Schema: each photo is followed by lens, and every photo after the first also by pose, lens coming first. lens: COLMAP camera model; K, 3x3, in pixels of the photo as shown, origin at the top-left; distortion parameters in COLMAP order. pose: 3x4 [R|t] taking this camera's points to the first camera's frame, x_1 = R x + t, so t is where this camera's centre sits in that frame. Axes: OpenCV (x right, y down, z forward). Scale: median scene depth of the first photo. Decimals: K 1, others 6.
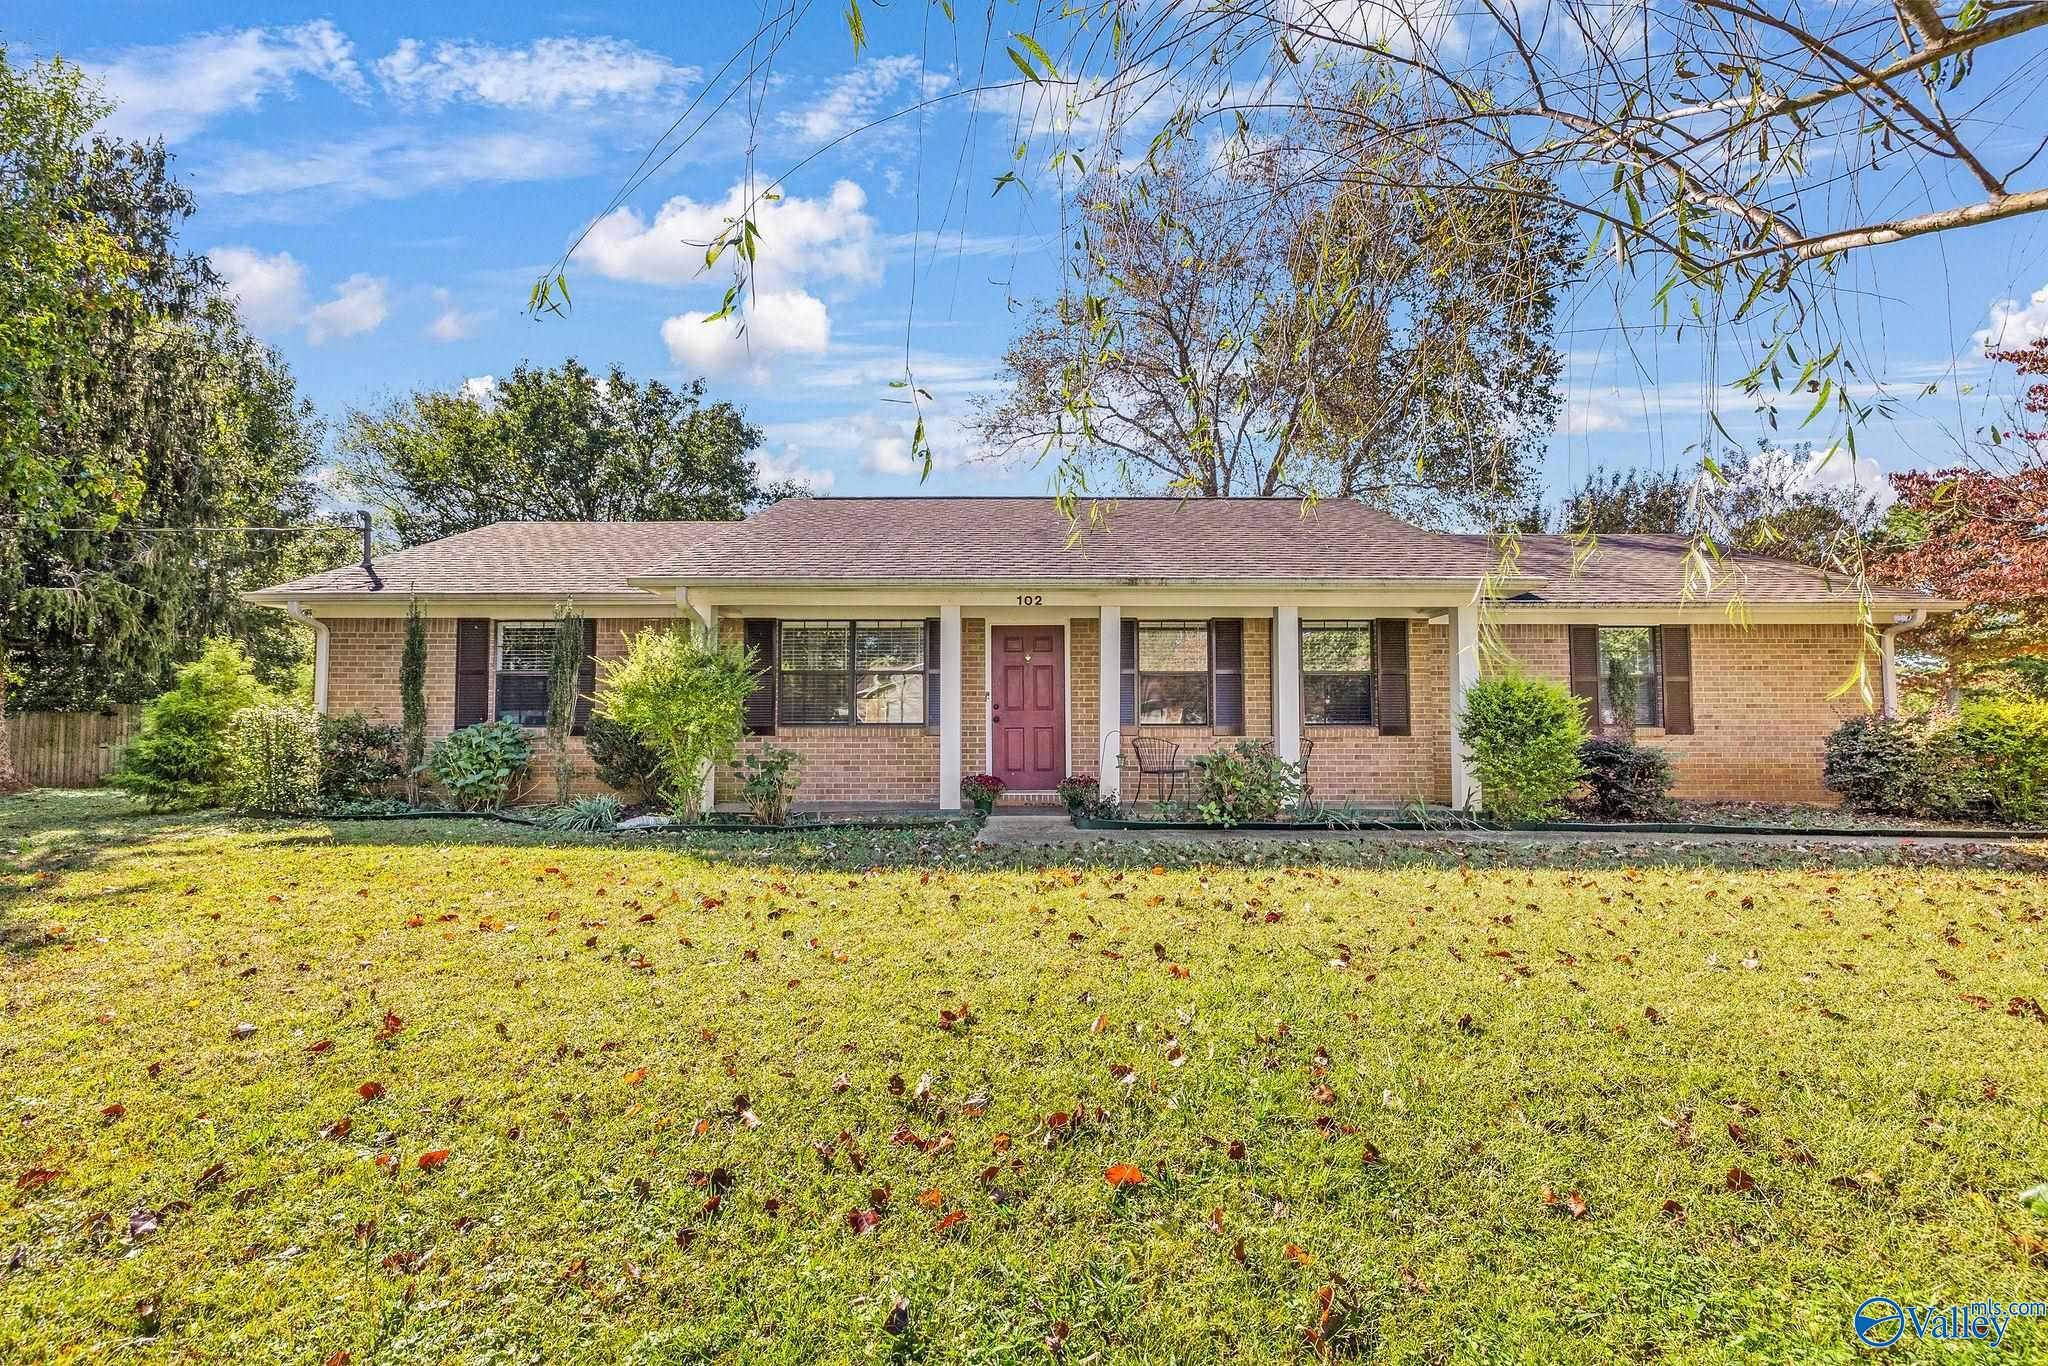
lens RADIAL K [[883.4, 0, 1027.1], [0, 883.4, 634.8], [0, 0, 1]] dist [0.002043, 0.000076]
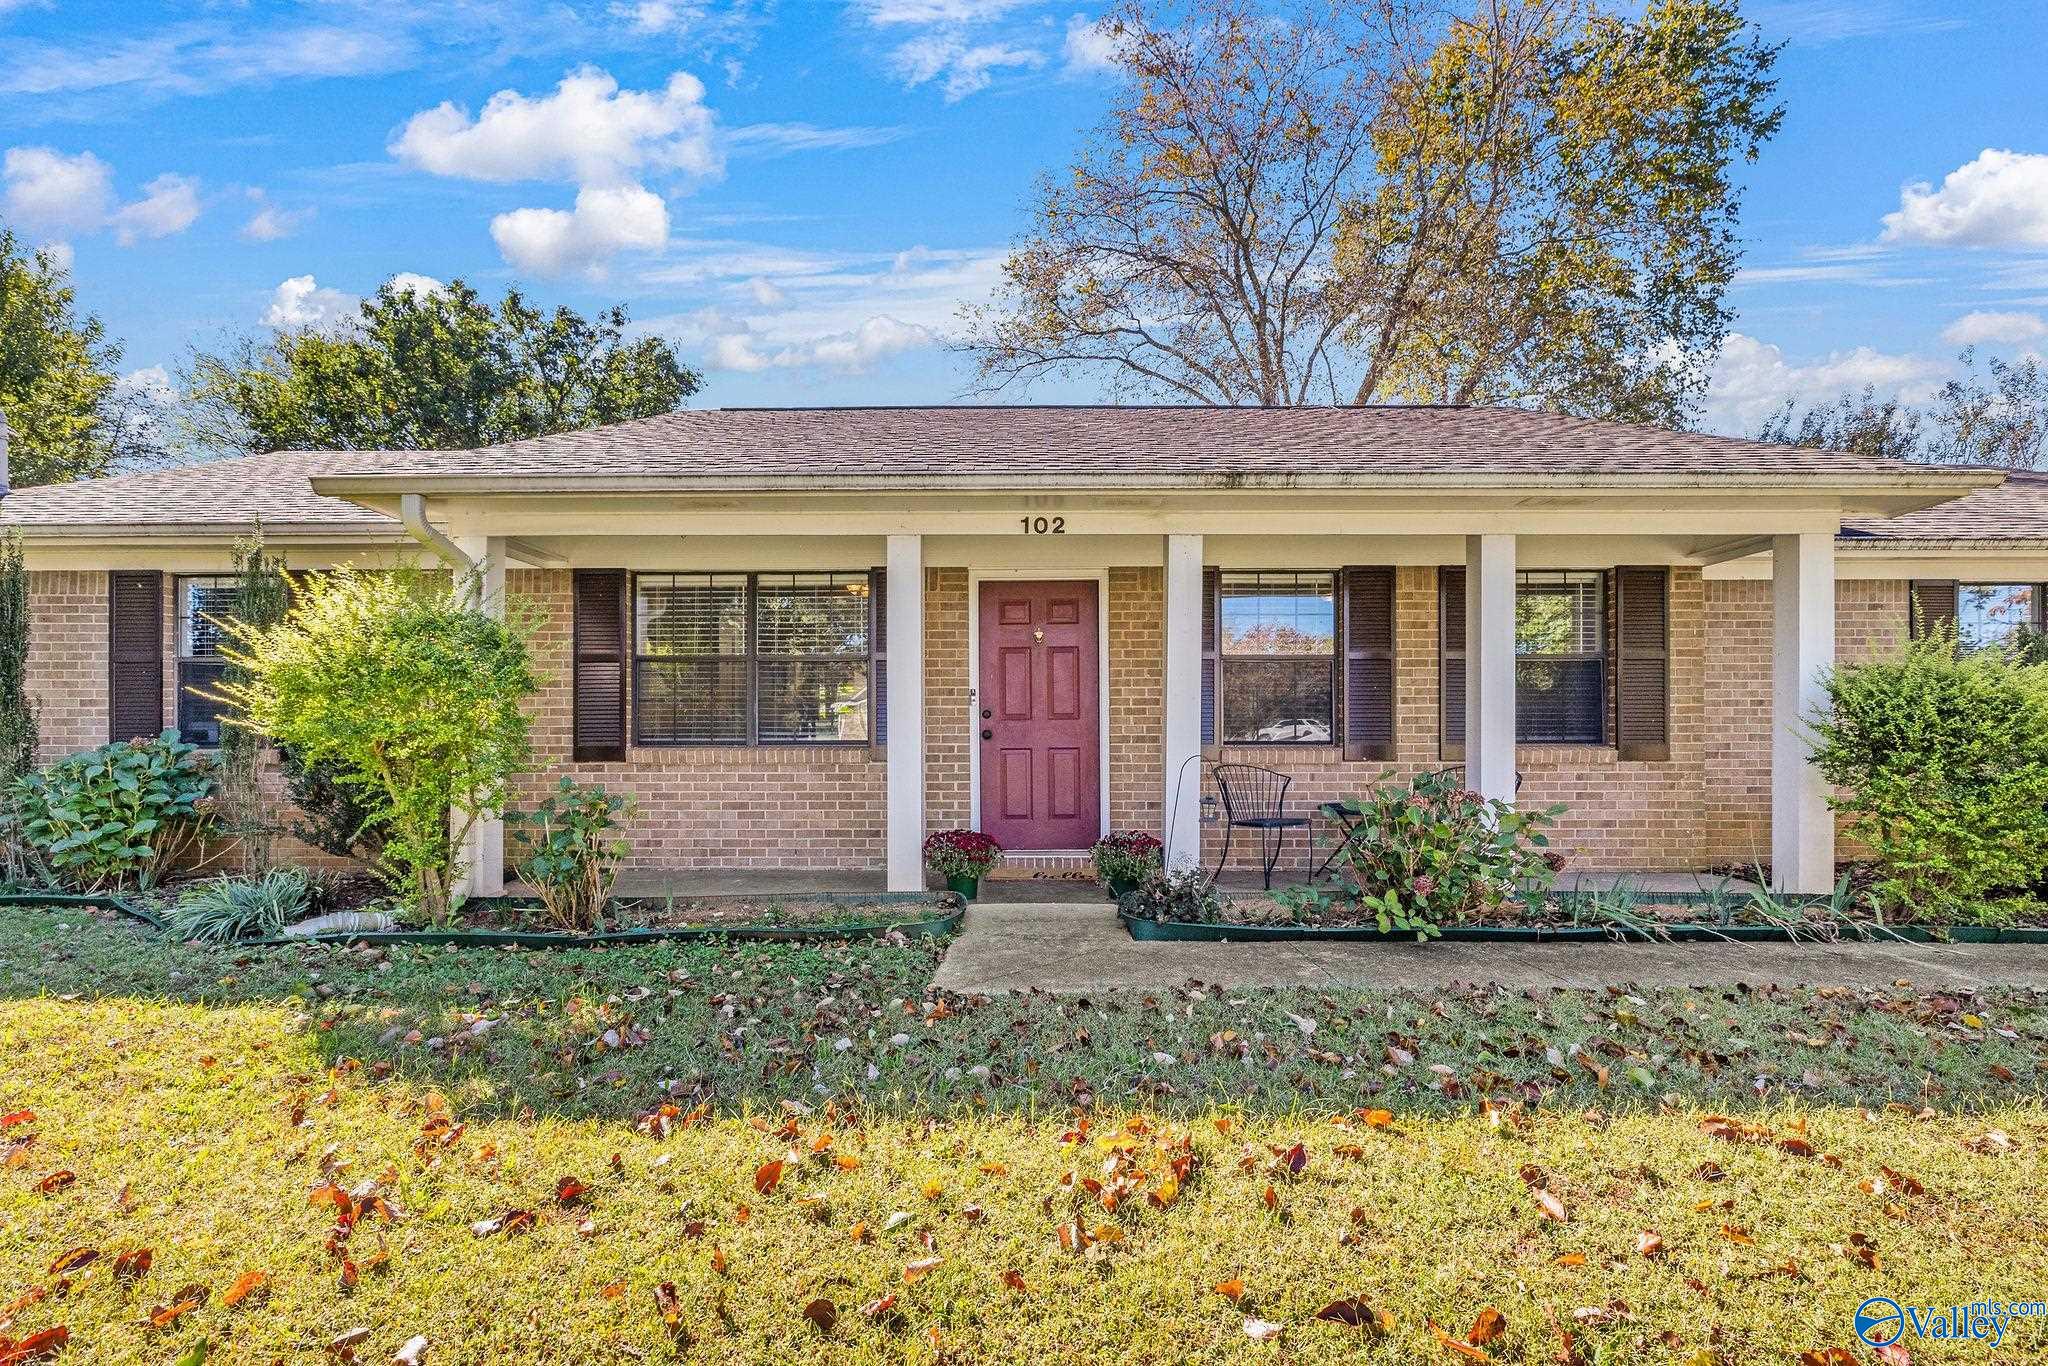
lens RADIAL K [[943.4, 0, 1024.0], [0, 943.4, 683.0], [0, 0, 1]] dist [-0.001264, -0.000077]
pose [[0.999947, -0.002039, -0.010080, -0.002829], [0.002474, 0.999059, 0.043301, 0.031944], [0.009982, -0.043324, 0.999011, 0.349831]]
